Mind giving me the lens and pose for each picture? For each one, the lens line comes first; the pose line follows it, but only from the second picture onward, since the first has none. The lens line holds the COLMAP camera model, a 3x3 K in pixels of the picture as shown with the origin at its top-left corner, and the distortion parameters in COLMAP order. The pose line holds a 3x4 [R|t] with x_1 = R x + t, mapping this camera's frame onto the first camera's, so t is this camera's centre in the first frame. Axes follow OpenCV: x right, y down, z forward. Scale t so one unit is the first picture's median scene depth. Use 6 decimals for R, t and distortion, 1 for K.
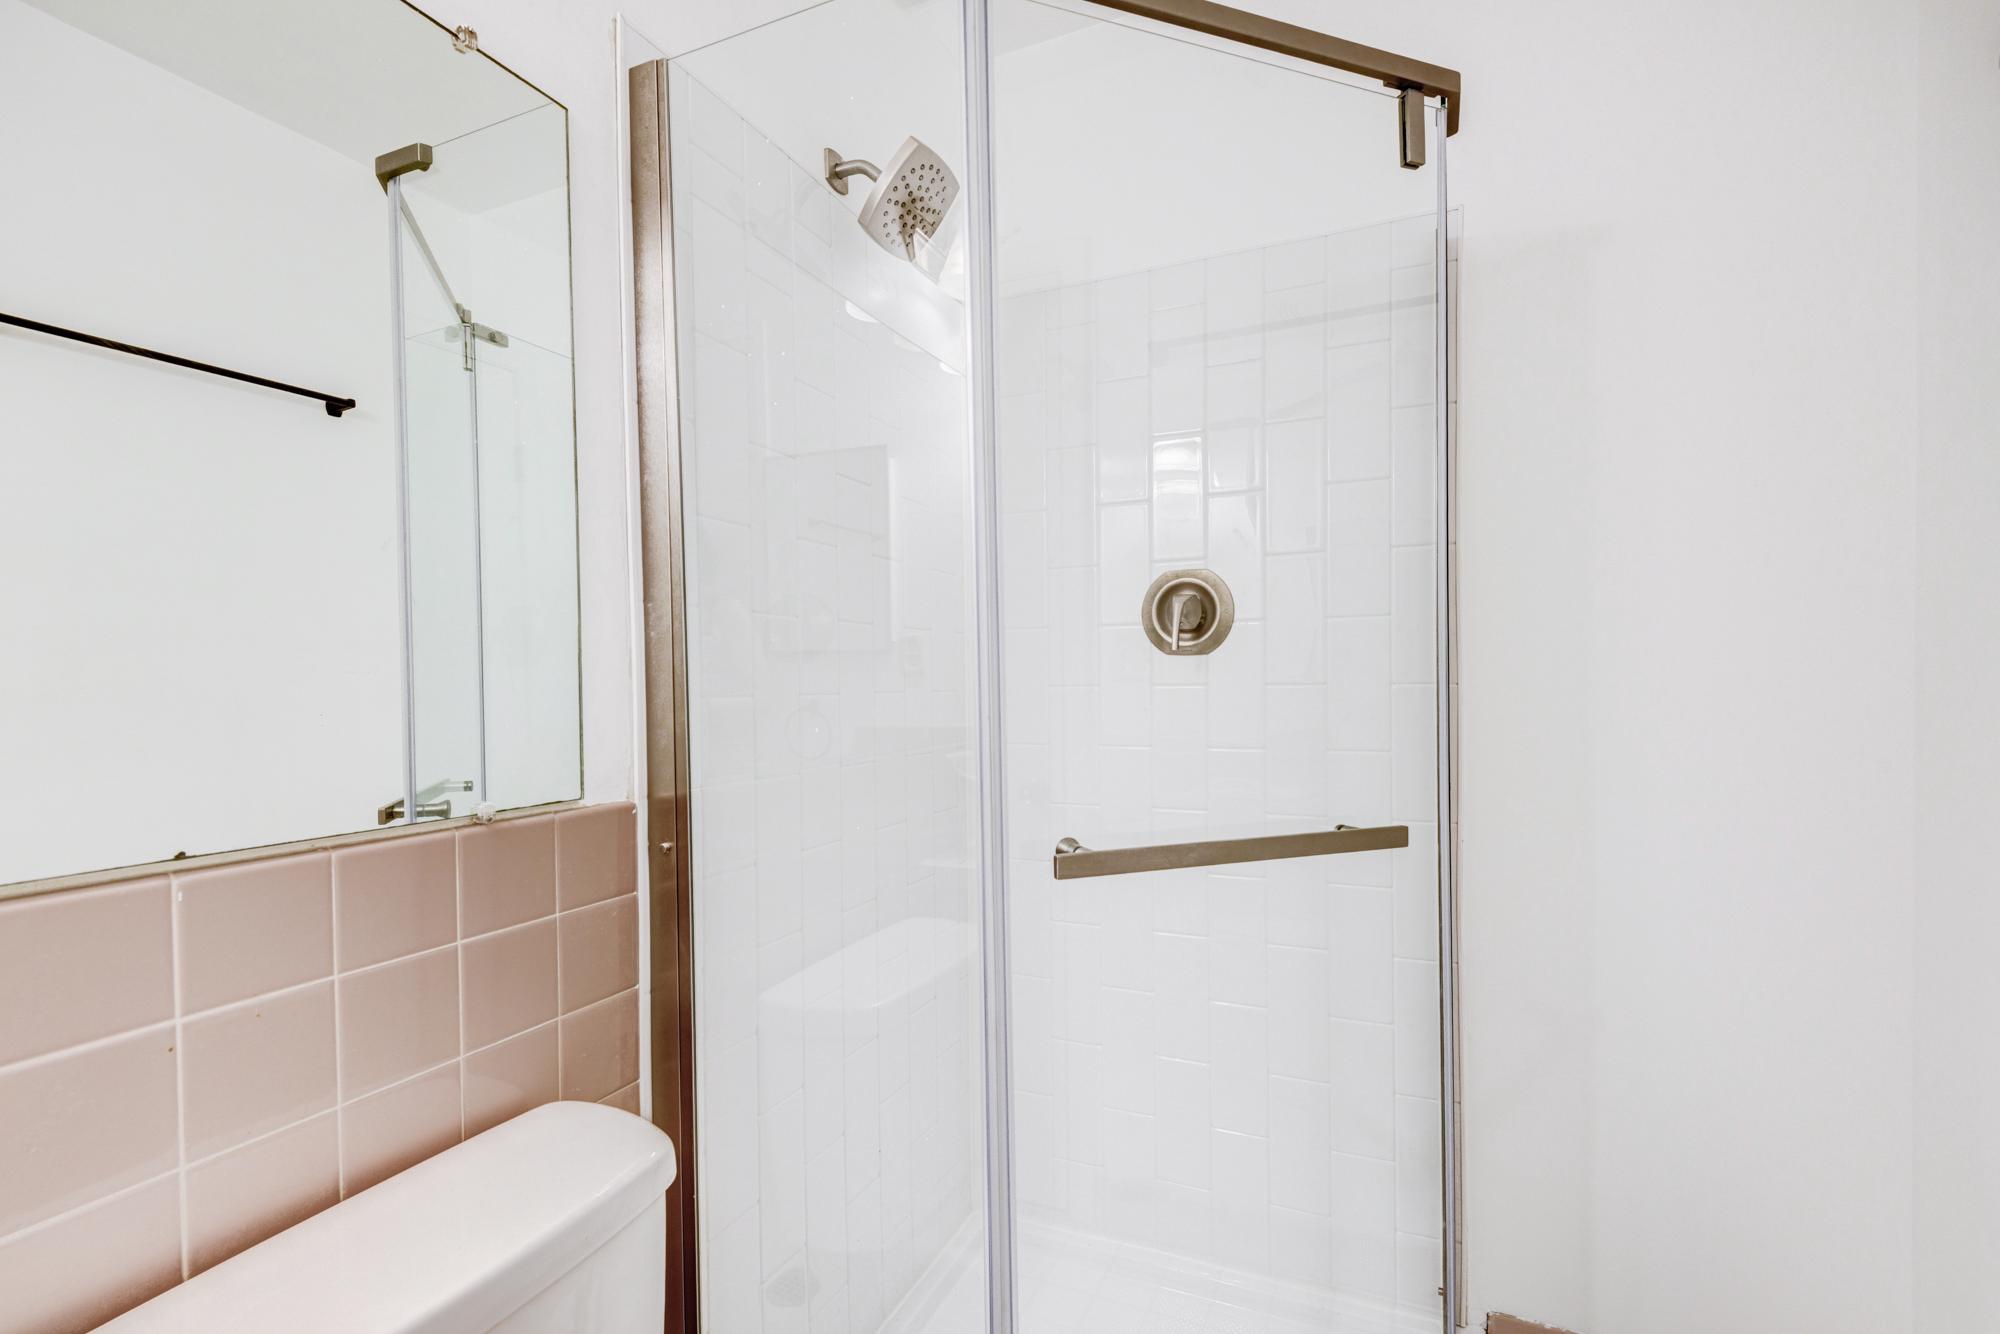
lens RADIAL K [[919.2, 0, 1002.1], [0, 919.2, 676.6], [0, 0, 1]] dist [0.001093, 0.000154]
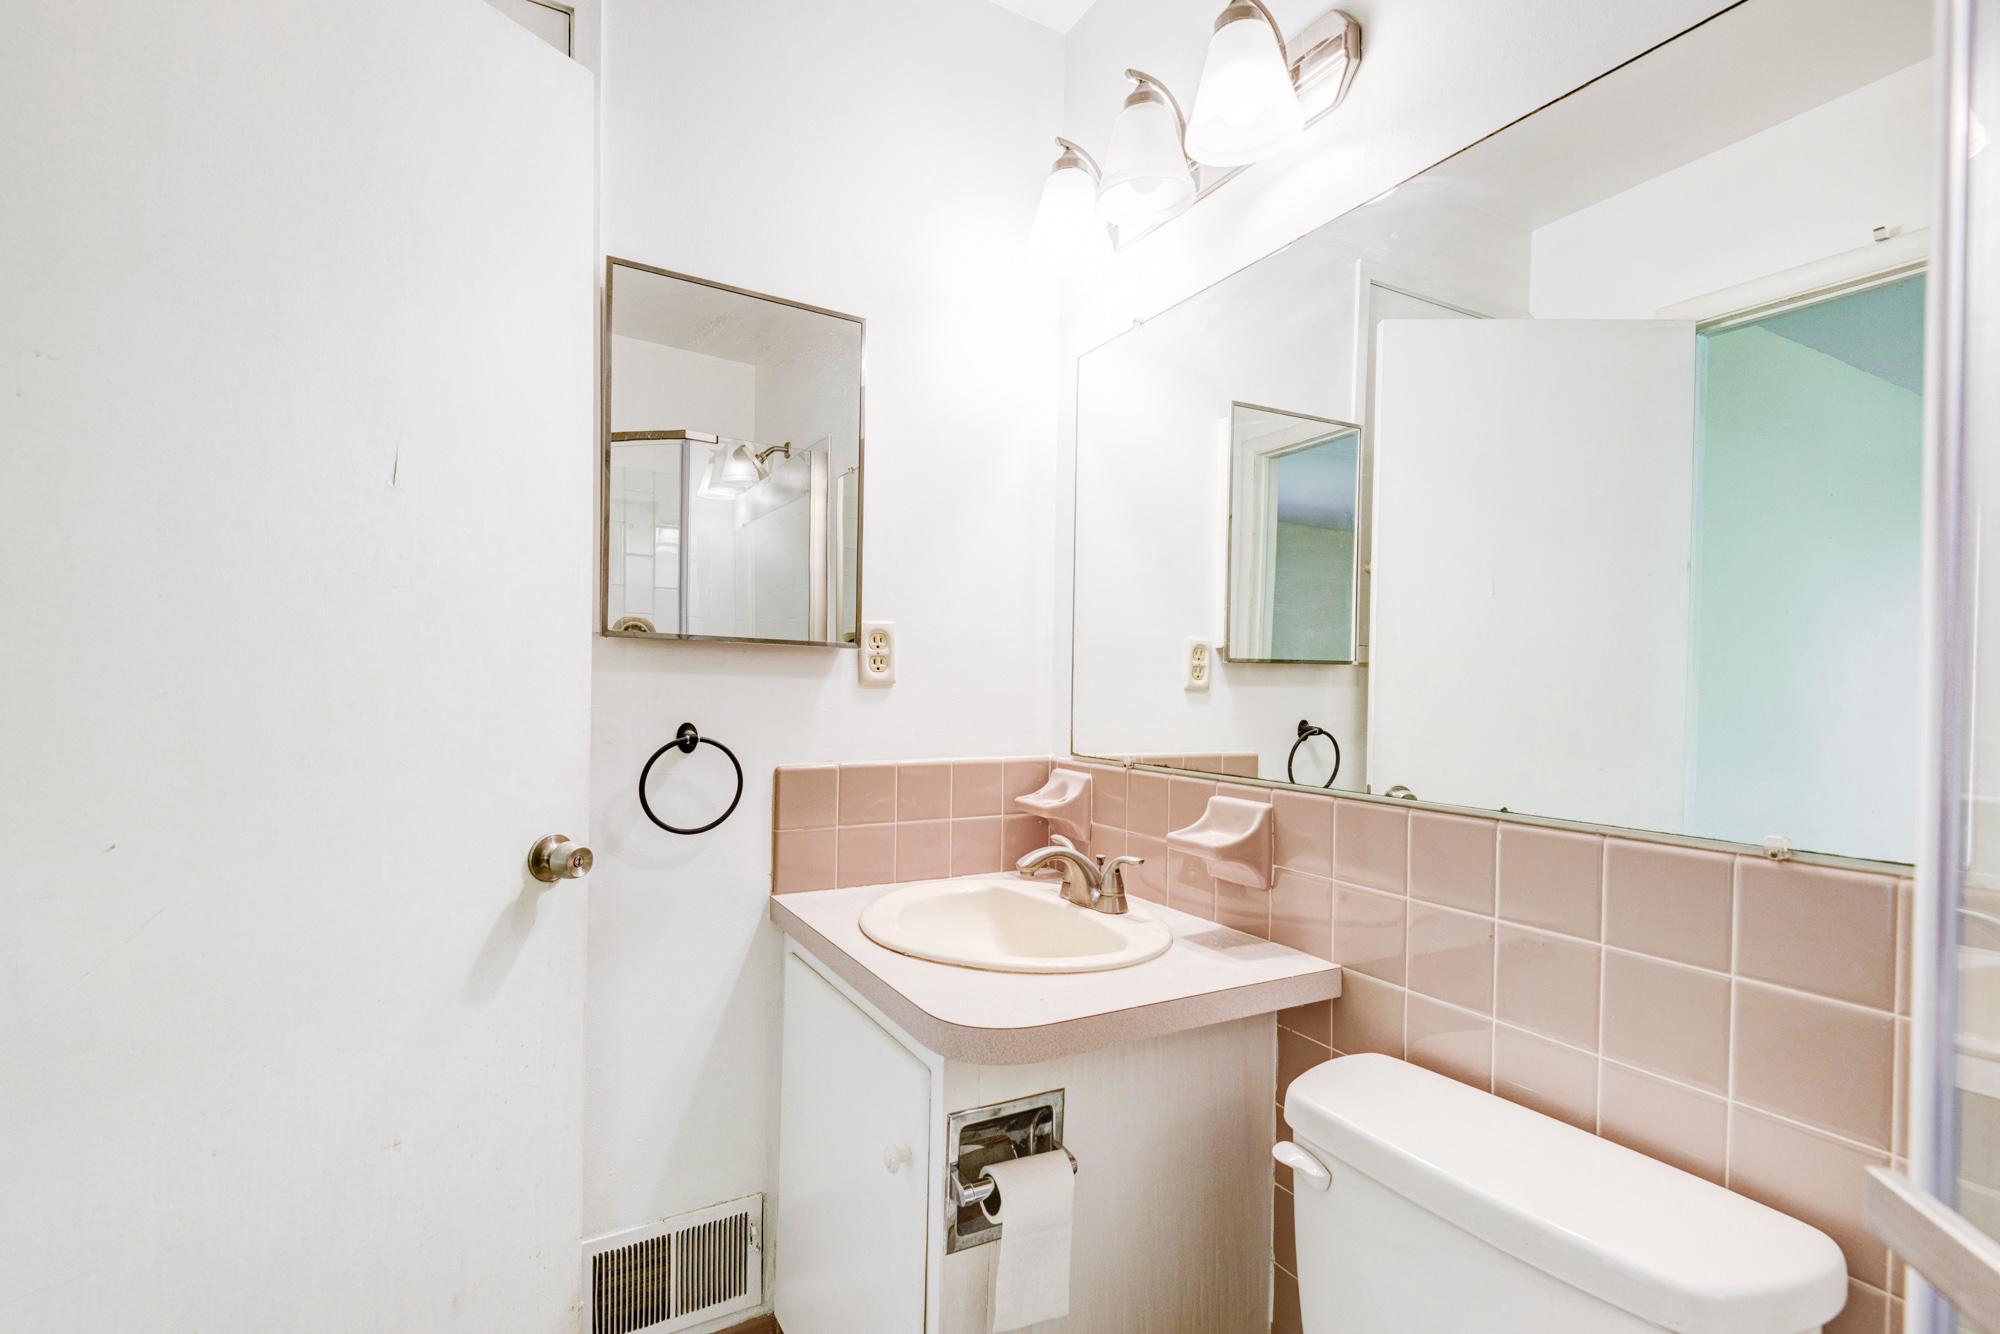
lens RADIAL K [[919.2, 0, 1003.2], [0, 919.2, 678.4], [0, 0, 1]] dist [0.001093, 0.000154]
pose [[-0.573755, 0.011716, -0.818944, 0.759963], [0.004281, 0.999927, 0.011306, -0.034626], [0.819016, 0.002981, -0.573763, 1.182004]]
